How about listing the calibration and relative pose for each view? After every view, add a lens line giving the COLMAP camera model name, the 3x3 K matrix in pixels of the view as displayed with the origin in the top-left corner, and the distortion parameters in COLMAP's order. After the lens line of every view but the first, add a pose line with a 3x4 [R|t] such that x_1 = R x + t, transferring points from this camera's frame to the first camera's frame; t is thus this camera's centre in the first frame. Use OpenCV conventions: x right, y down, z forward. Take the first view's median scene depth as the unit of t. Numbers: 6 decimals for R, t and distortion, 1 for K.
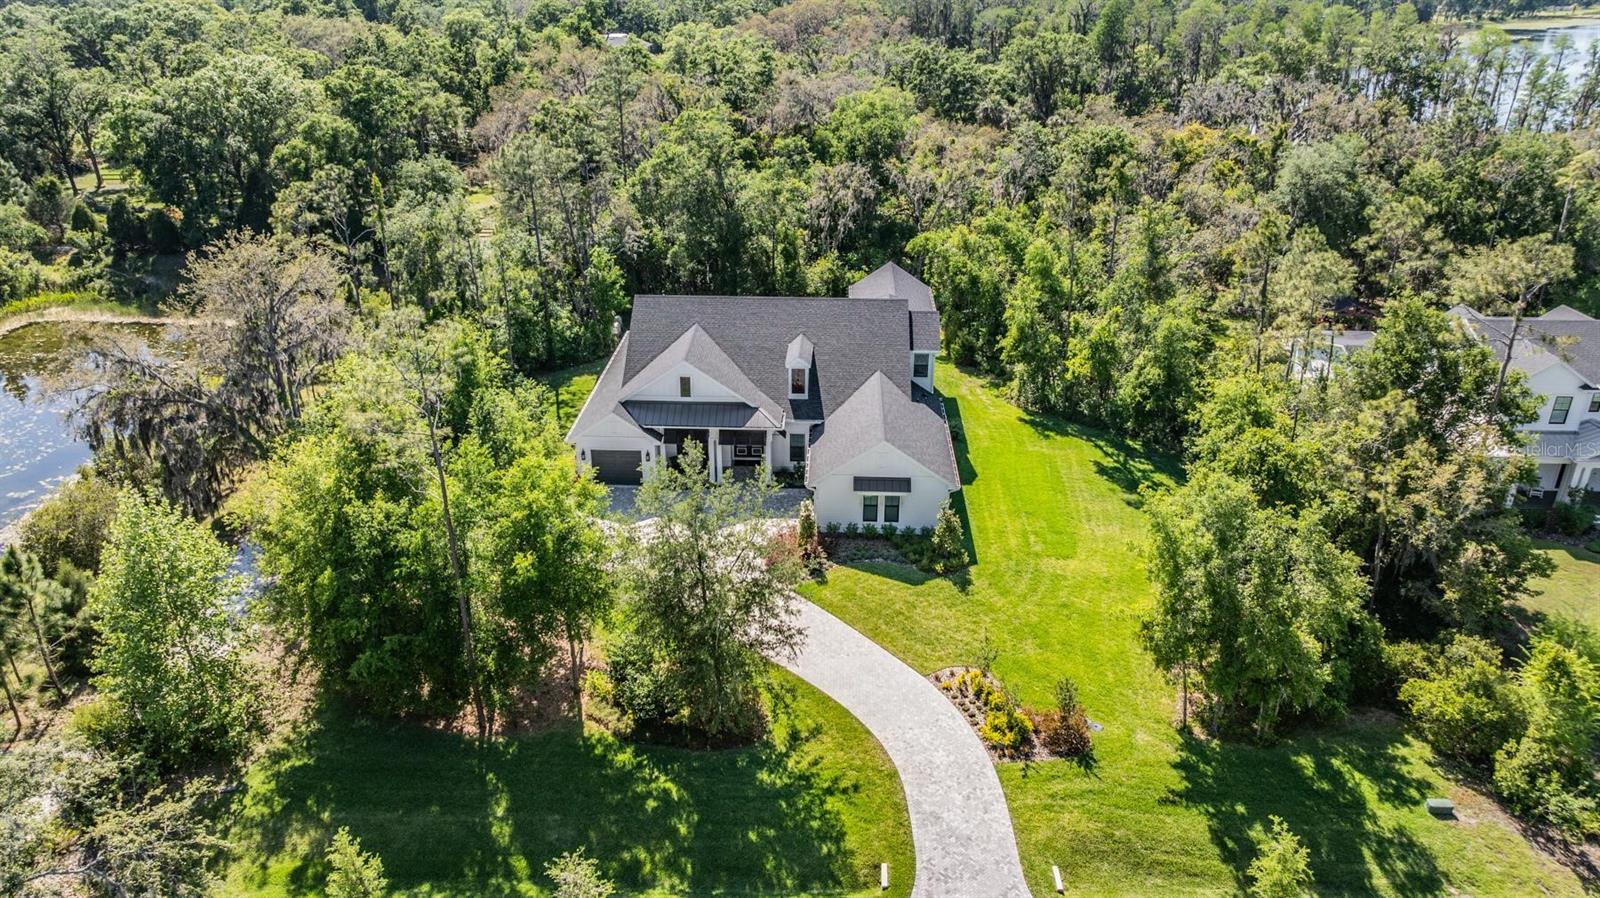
lens RADIAL K [[1125.9, 0, 800.0], [0, 1125.9, 449.0], [0, 0, 1]] dist [-0.024060, -0.002612]
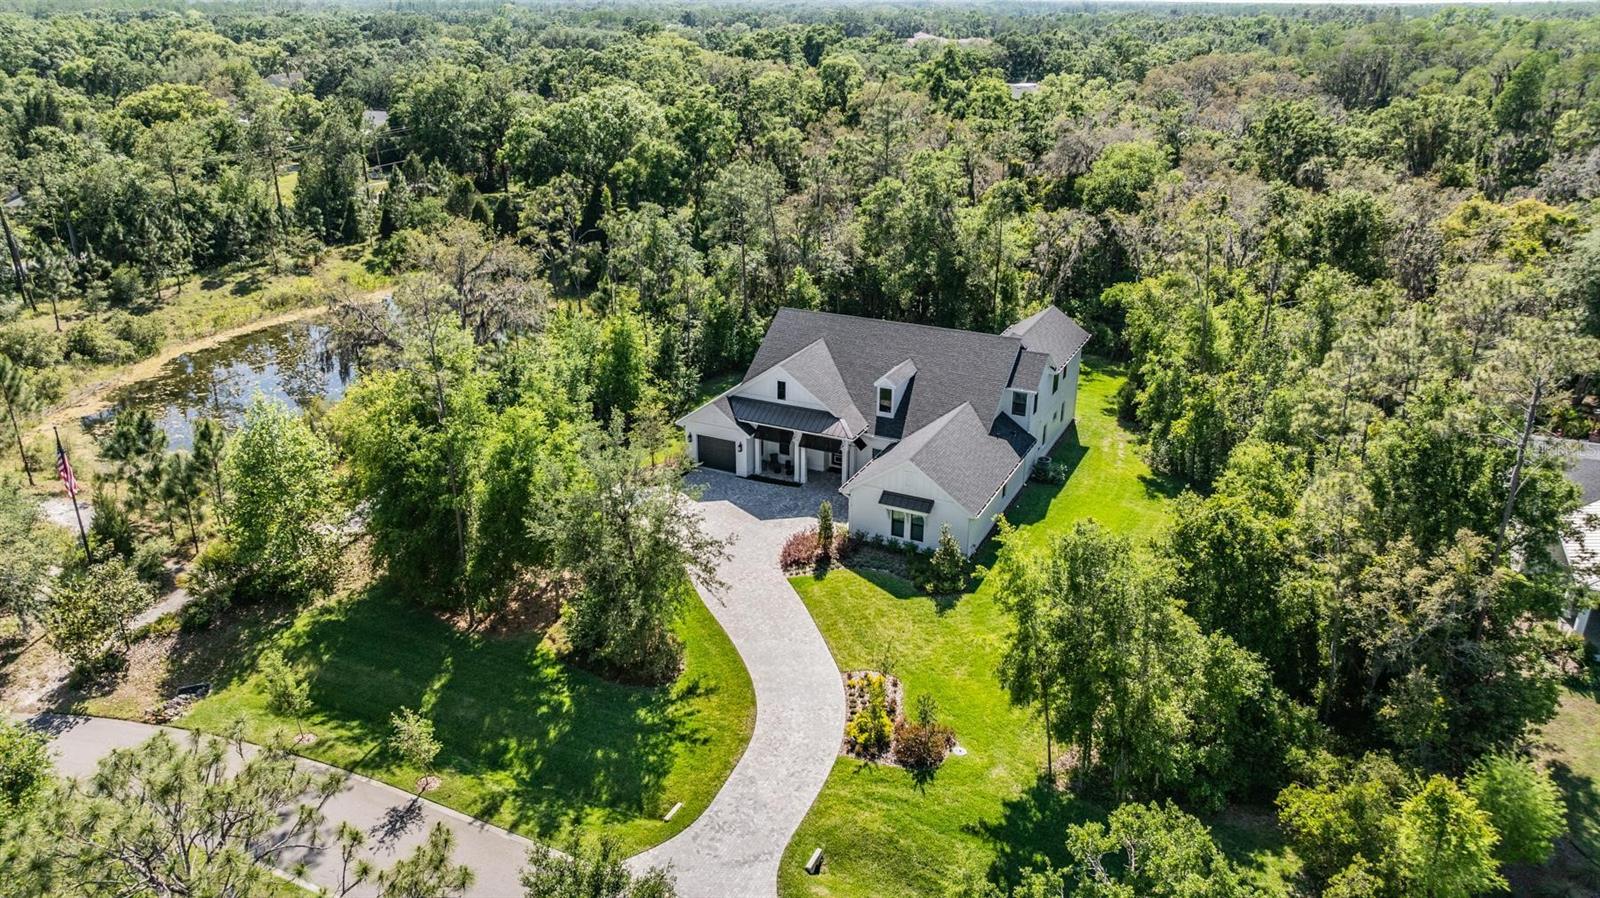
lens RADIAL K [[1125.9, 0, 800.0], [0, 1125.9, 449.0], [0, 0, 1]] dist [-0.024060, -0.002612]
pose [[0.914724, 0.149700, -0.375326, 0.366767], [-0.164858, 0.986282, -0.008402, 0.008110], [0.368920, 0.069561, 0.926855, -0.009758]]
